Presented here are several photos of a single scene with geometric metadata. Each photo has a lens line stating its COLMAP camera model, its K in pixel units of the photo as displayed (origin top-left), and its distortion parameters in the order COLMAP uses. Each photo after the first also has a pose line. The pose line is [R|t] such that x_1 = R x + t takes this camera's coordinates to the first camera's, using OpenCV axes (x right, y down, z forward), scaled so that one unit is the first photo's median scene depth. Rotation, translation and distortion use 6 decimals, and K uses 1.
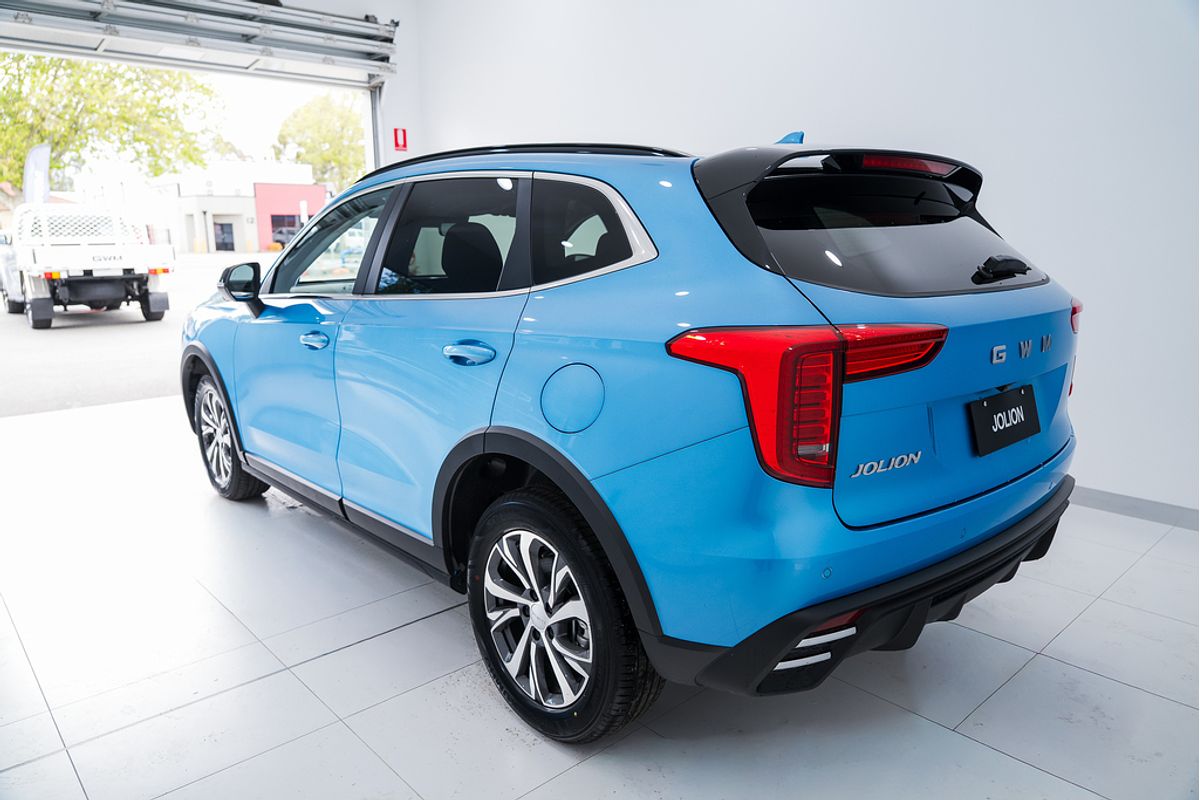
lens RADIAL K [[810.3, 0, 600.0], [0, 810.3, 400.0], [0, 0, 1]] dist [-0.000537, -0.000331]
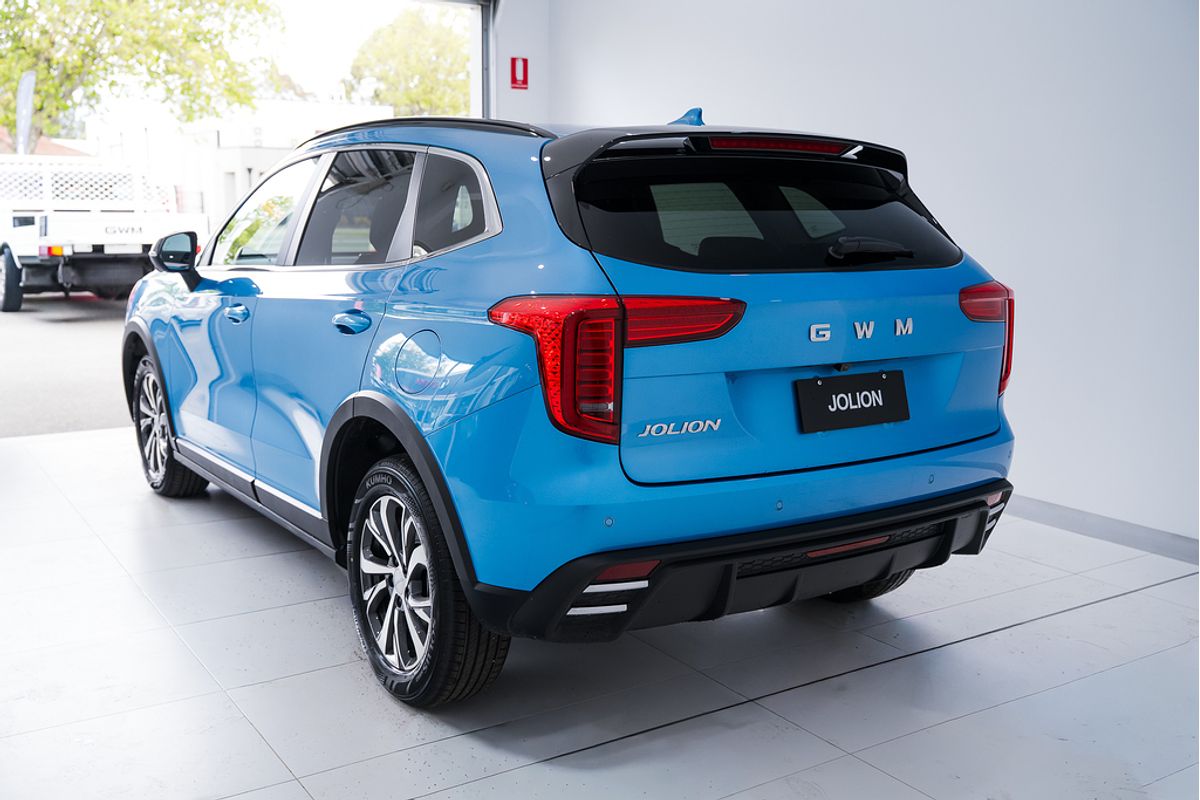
lens RADIAL K [[1201.4, 0, 600.0], [0, 1201.4, 400.0], [0, 0, 1]] dist [-0.002398, -0.000236]
pose [[0.989470, 0.039600, -0.139214, 0.371199], [-0.045265, 0.998261, -0.037757, 0.084963], [0.137477, 0.043661, 0.989542, -0.462677]]
